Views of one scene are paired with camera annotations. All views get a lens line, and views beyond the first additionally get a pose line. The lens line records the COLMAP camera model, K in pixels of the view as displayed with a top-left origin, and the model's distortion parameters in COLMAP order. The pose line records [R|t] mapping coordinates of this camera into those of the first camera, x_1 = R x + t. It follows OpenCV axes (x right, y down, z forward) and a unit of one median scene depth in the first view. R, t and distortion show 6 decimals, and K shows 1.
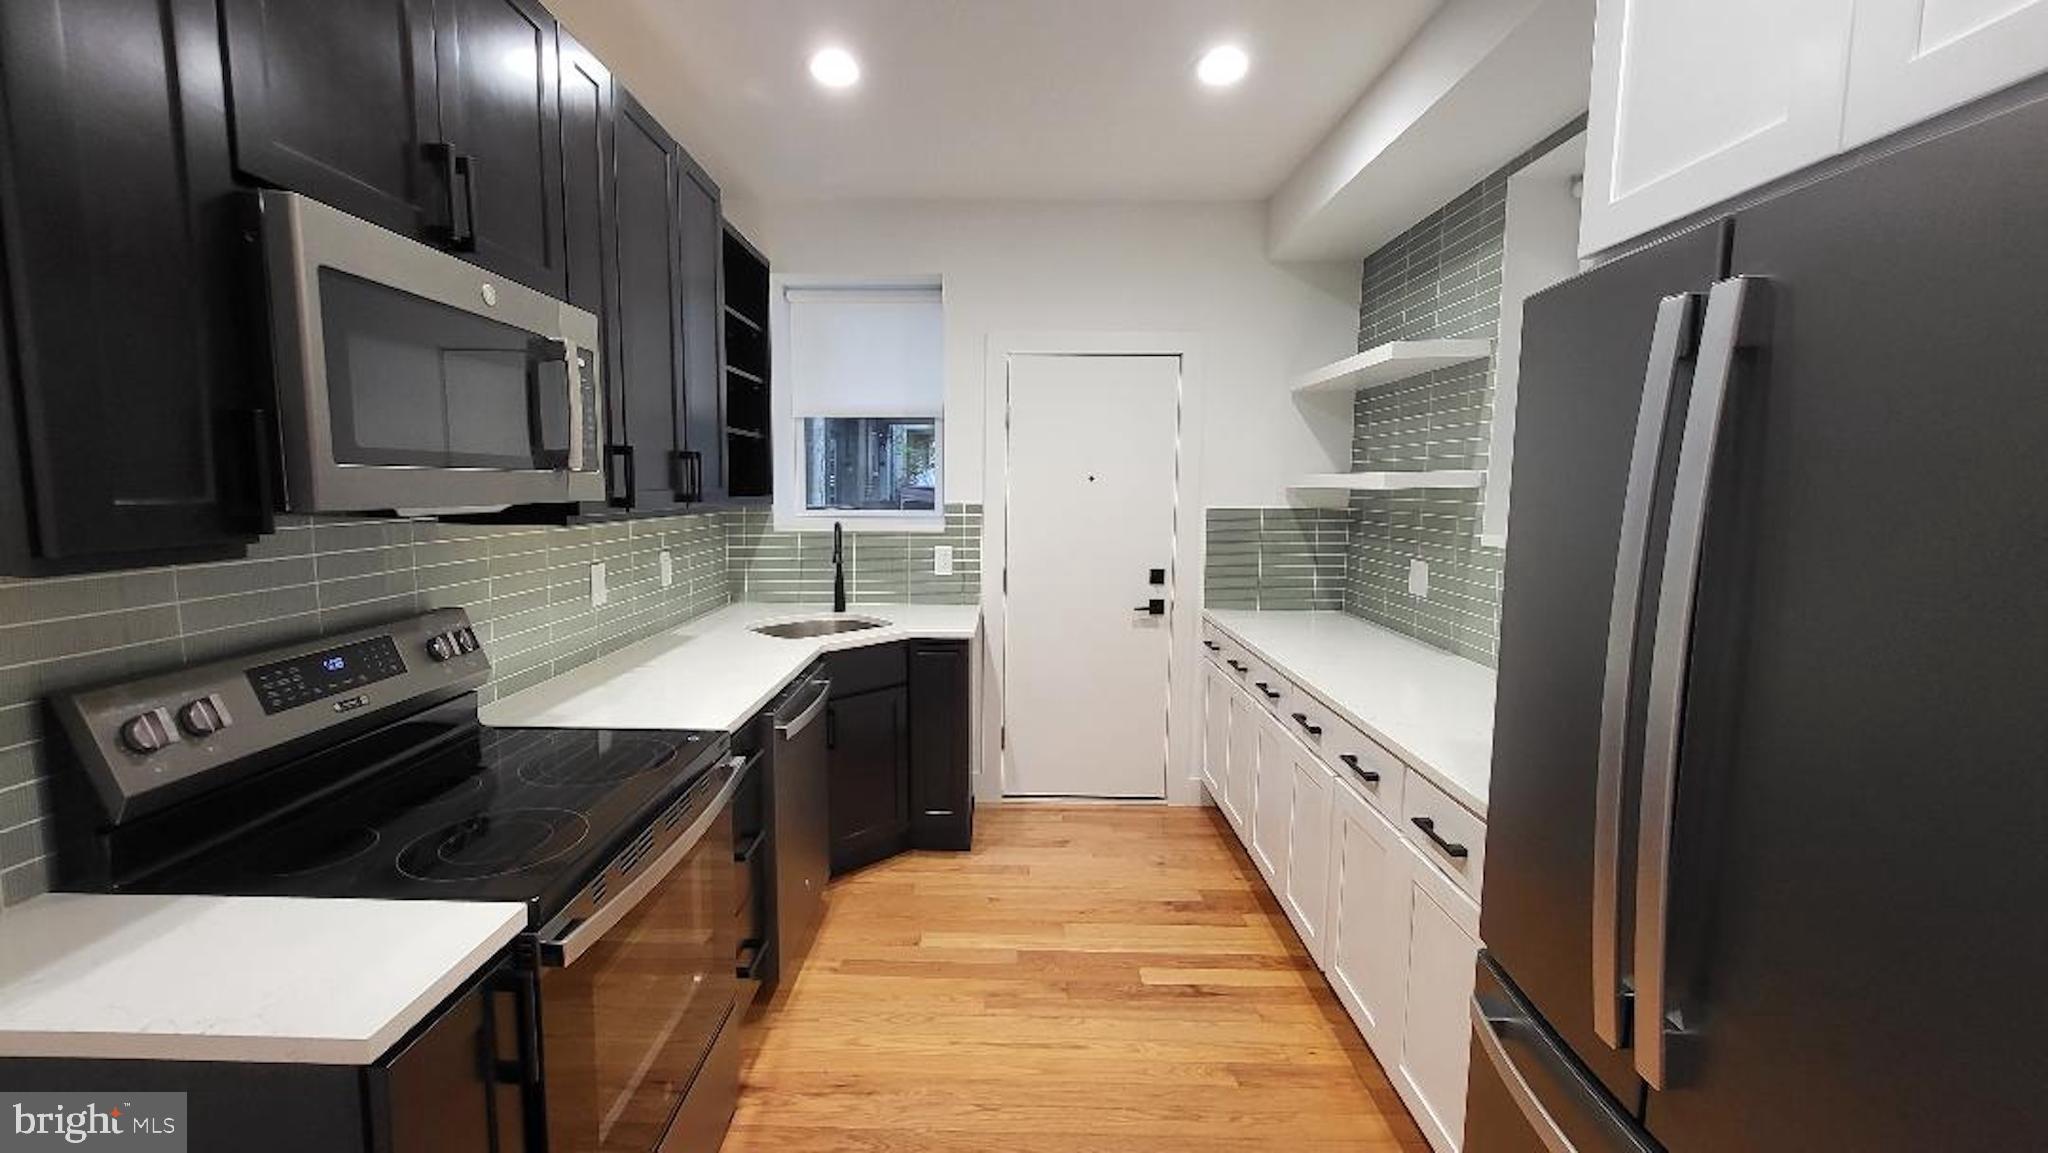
lens RADIAL K [[810.5, 0, 995.8], [0, 810.5, 573.9], [0, 0, 1]] dist [0.001883, 0.000052]
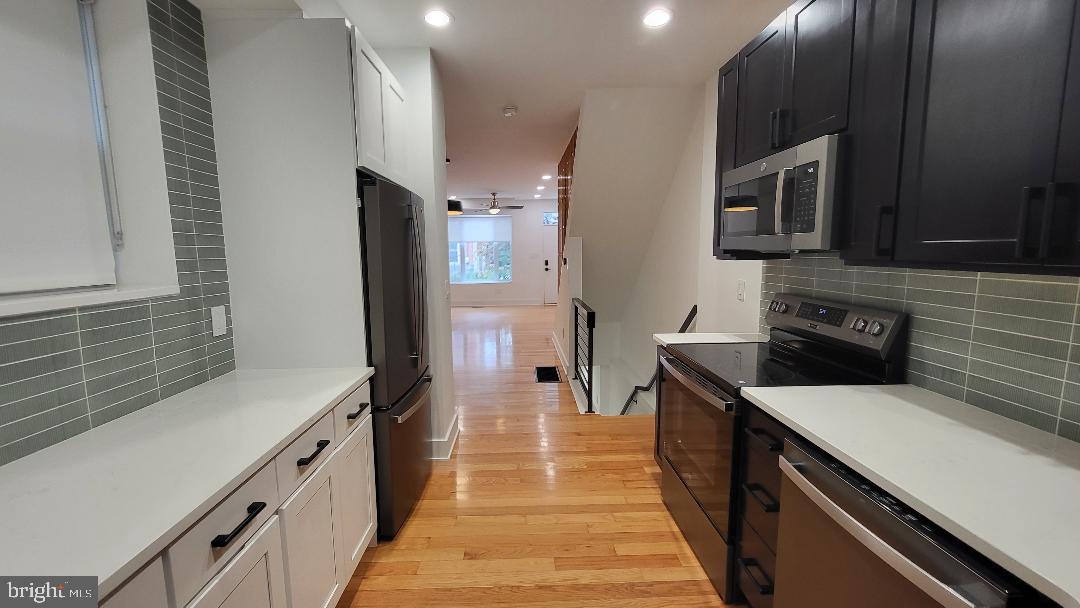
lens RADIAL K [[429.7, 0, 525.1], [0, 429.7, 302.8], [0, 0, 1]] dist [0.003297, 0.000337]
pose [[-0.999602, 0.008953, -0.026767, 0.071814], [0.002517, 0.972854, 0.231406, -0.103747], [0.028113, 0.231247, -0.972489, 1.019552]]
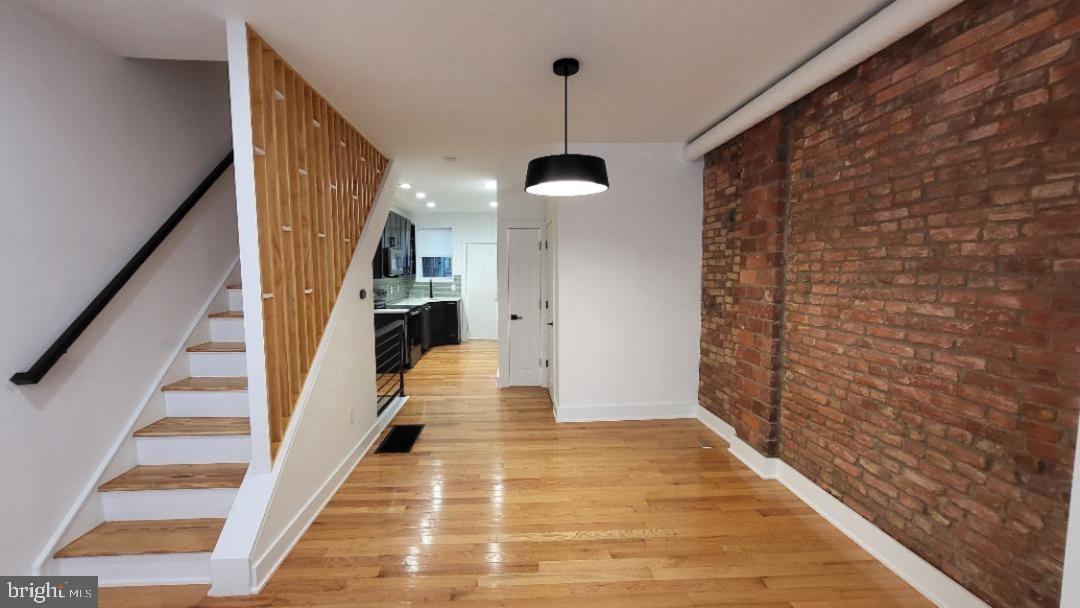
lens RADIAL K [[427.4, 0, 525.1], [0, 427.4, 302.6], [0, 0, 1]] dist [0.001883, 0.000052]
pose [[0.998133, -0.021100, 0.057310, 0.235141], [0.022963, 0.999222, -0.032051, 0.181388], [-0.056589, 0.033307, 0.997842, -1.691643]]
